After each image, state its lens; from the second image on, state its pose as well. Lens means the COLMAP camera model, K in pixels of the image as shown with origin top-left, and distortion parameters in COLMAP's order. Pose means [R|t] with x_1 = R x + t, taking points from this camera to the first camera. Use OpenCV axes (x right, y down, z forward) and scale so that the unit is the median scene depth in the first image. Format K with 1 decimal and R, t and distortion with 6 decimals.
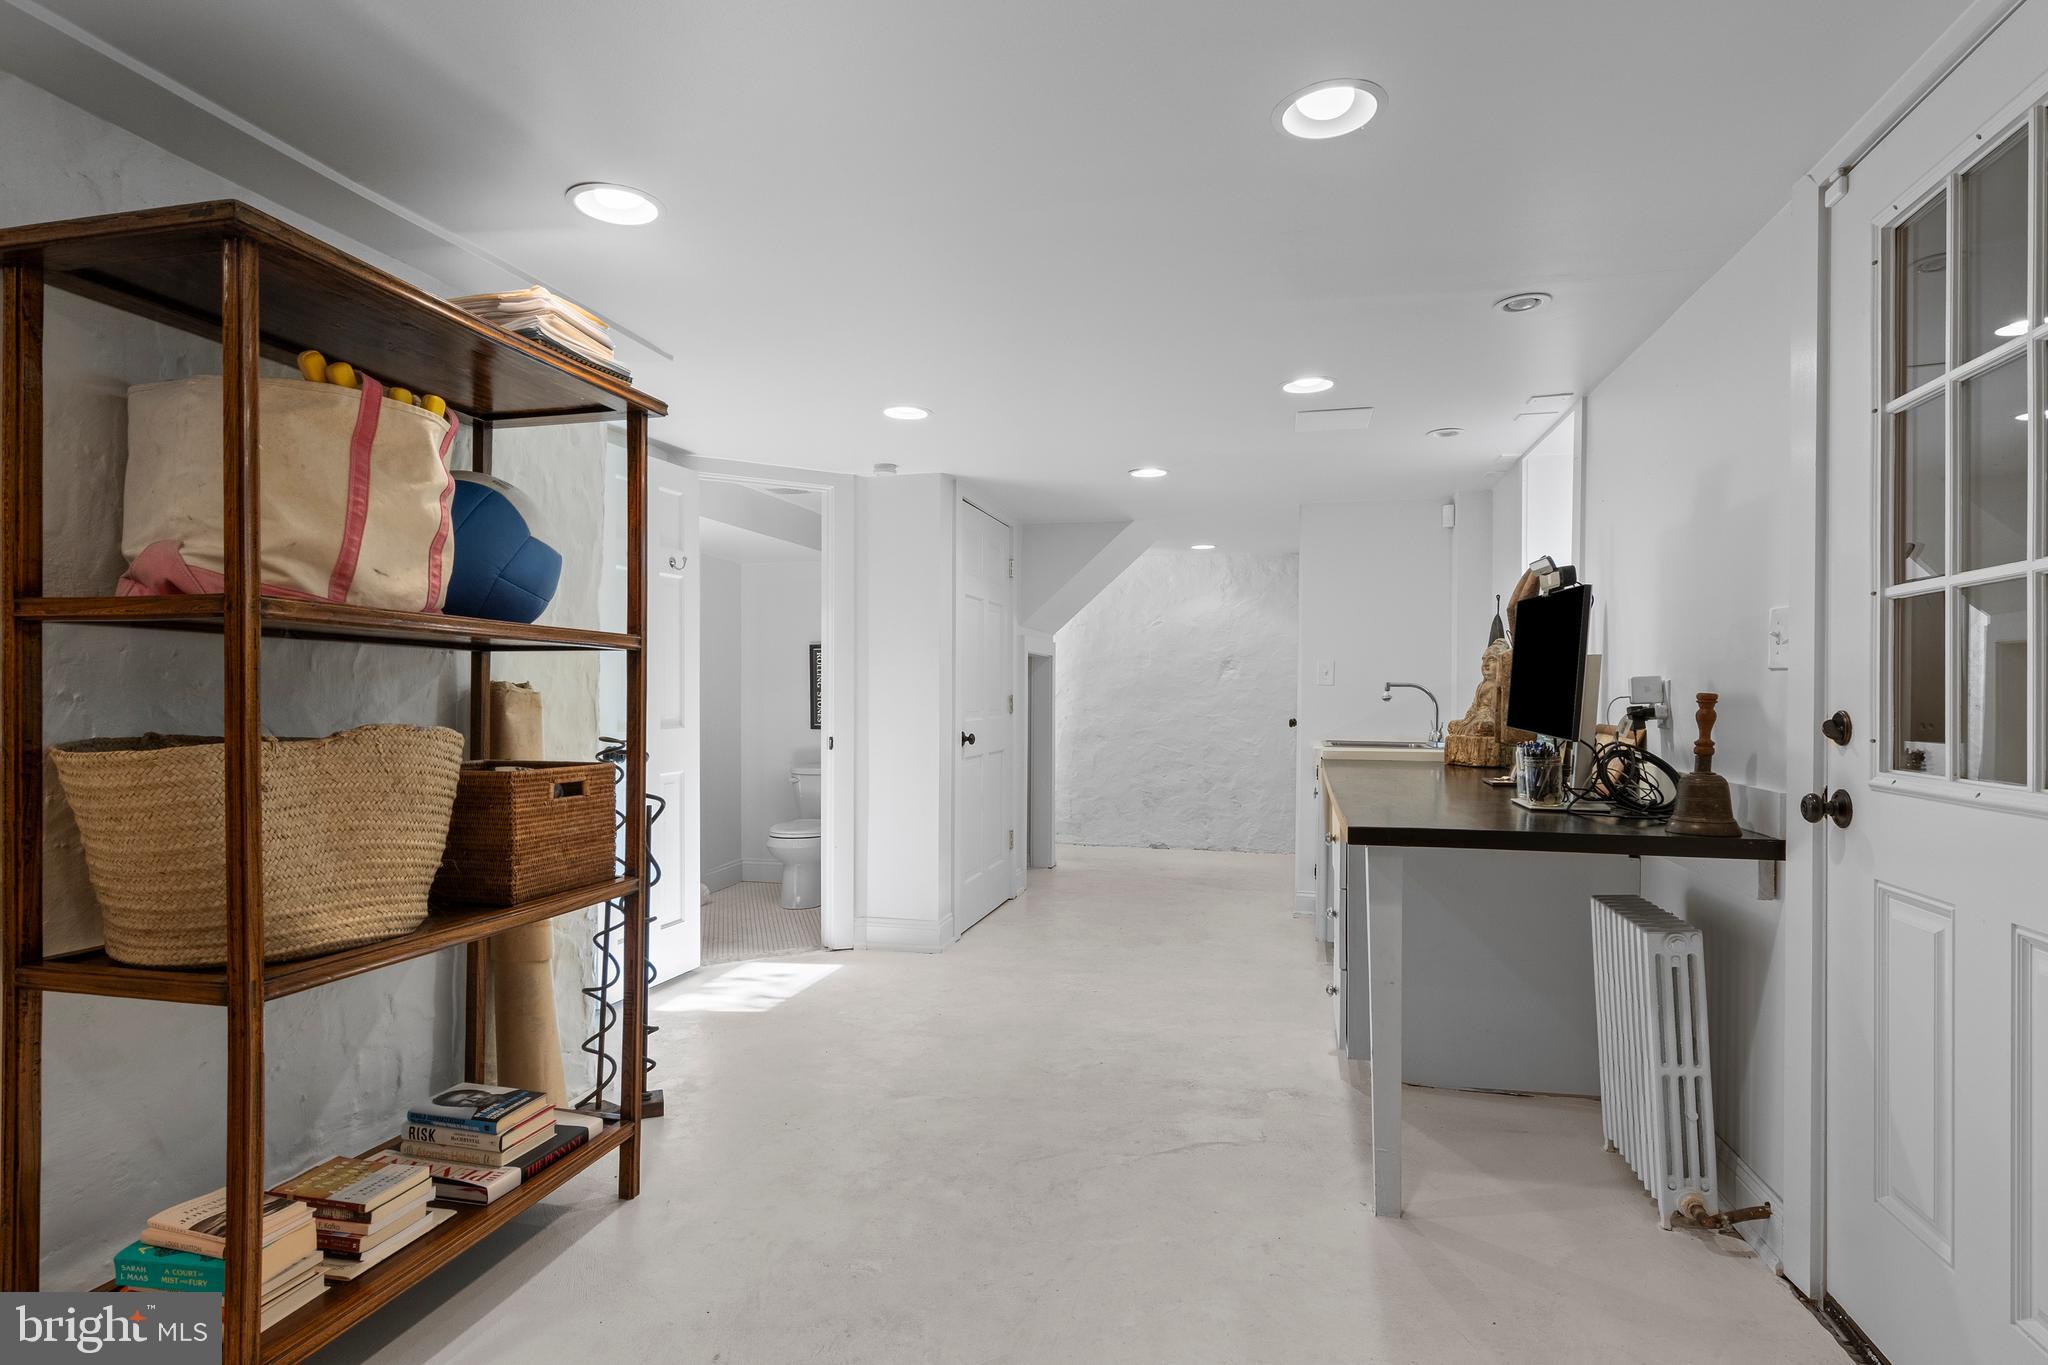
lens RADIAL K [[1048.6, 0, 1021.1], [0, 1048.6, 693.1], [0, 0, 1]] dist [0.002234, 0.000391]
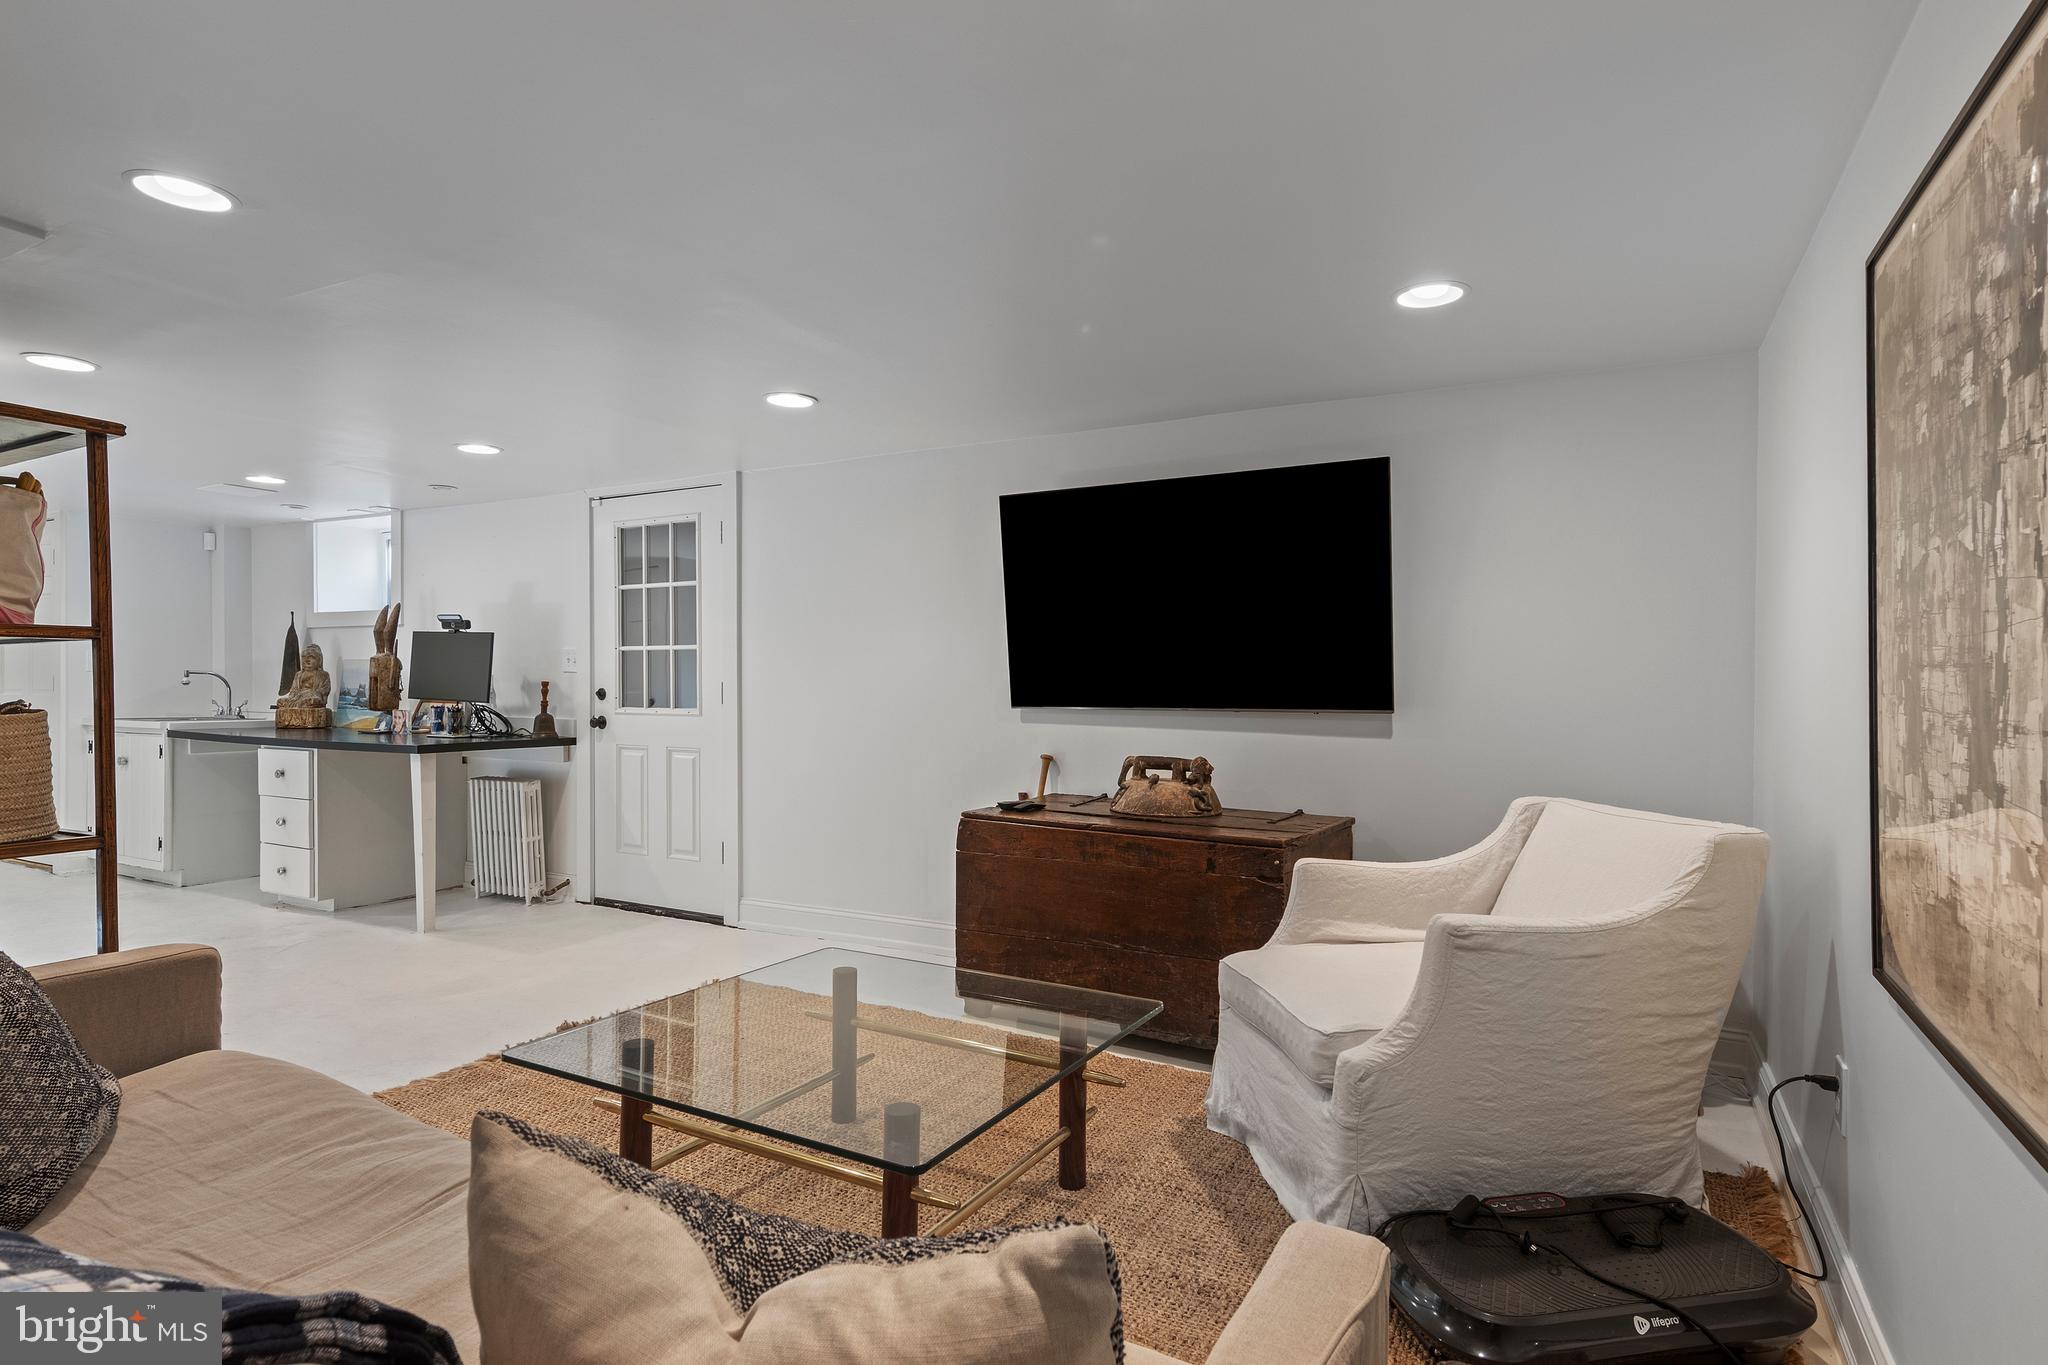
lens RADIAL K [[1048.6, 0, 1021.1], [0, 1048.6, 693.1], [0, 0, 1]] dist [0.002234, 0.000391]
pose [[0.245092, 0.004641, 0.969489, -1.512937], [-0.009996, 0.999947, -0.002259, 0.023730], [-0.969448, -0.009137, 0.245125, -0.705168]]
